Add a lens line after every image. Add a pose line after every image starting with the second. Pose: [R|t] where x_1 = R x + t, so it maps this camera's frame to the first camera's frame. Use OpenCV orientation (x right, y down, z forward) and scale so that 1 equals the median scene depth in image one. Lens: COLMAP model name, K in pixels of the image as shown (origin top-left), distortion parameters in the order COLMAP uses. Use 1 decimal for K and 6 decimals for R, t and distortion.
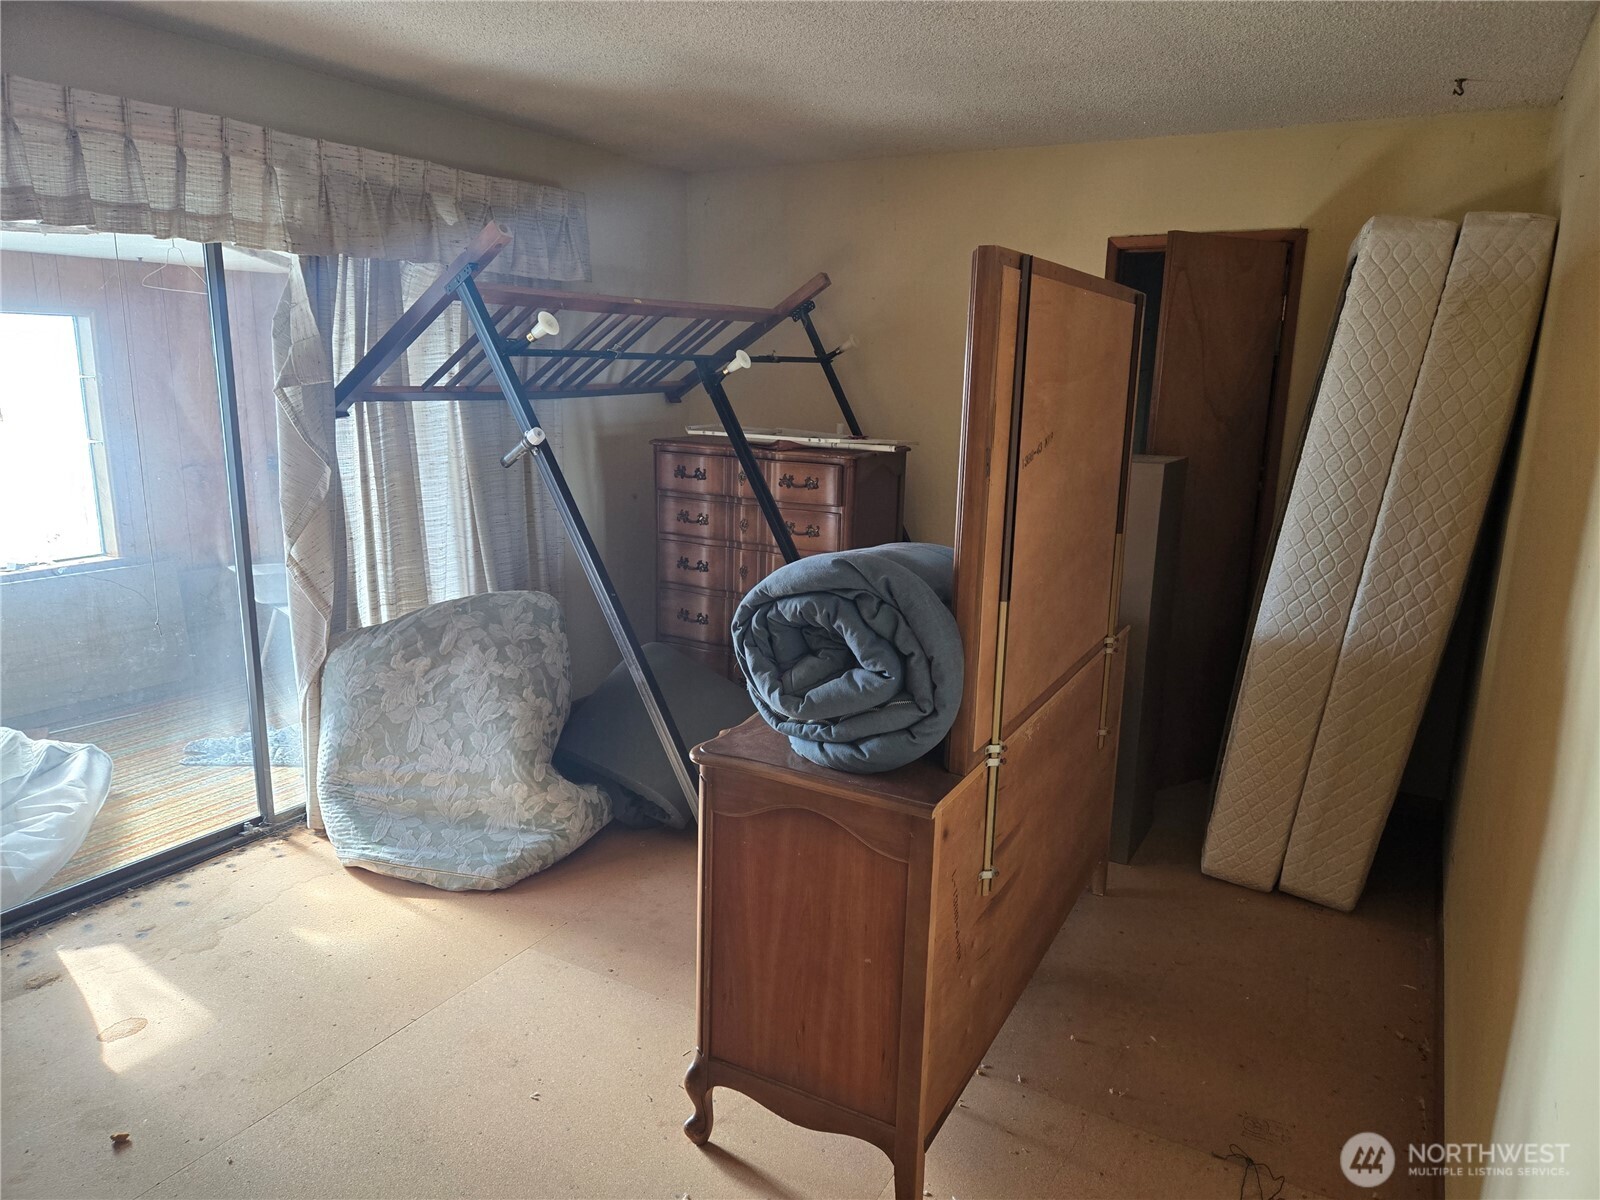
lens RADIAL K [[1081.5, 0, 785.0], [0, 1081.5, 611.9], [0, 0, 1]] dist [0.076799, -0.077123]
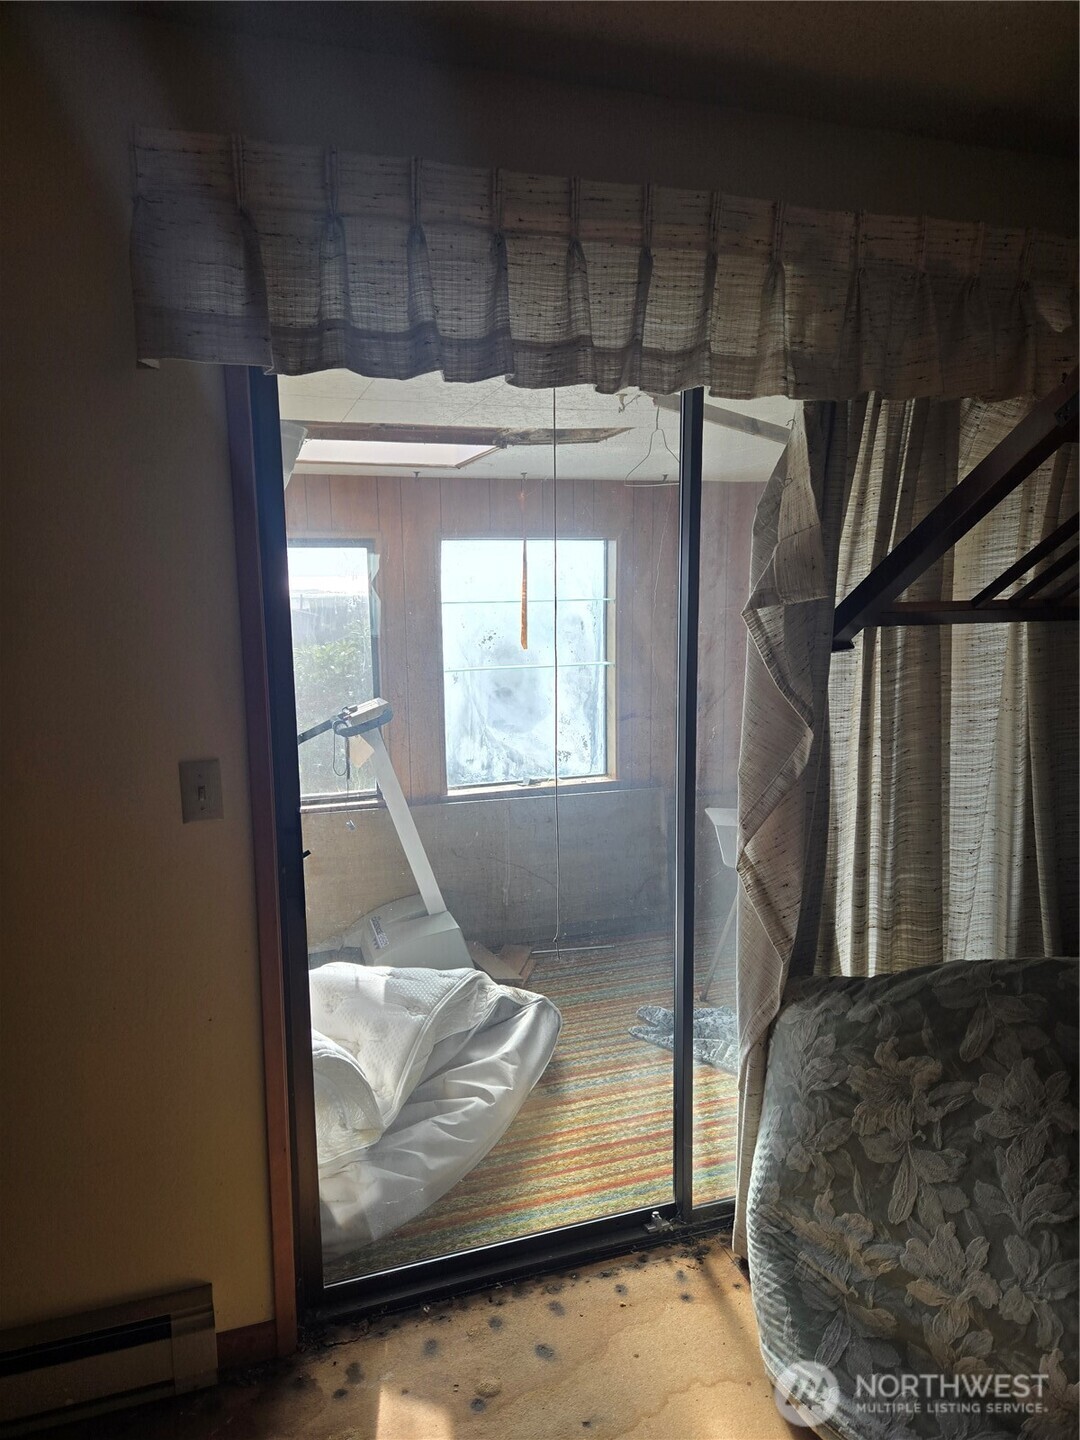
lens RADIAL K [[973.4, 0, 540.5], [0, 973.4, 736.9], [0, 0, 1]] dist [0.076799, -0.077123]
pose [[0.769566, 0.074462, -0.634211, -0.167740], [-0.115706, 0.992998, -0.023814, -0.092060], [0.627997, 0.091709, 0.772793, 0.438693]]
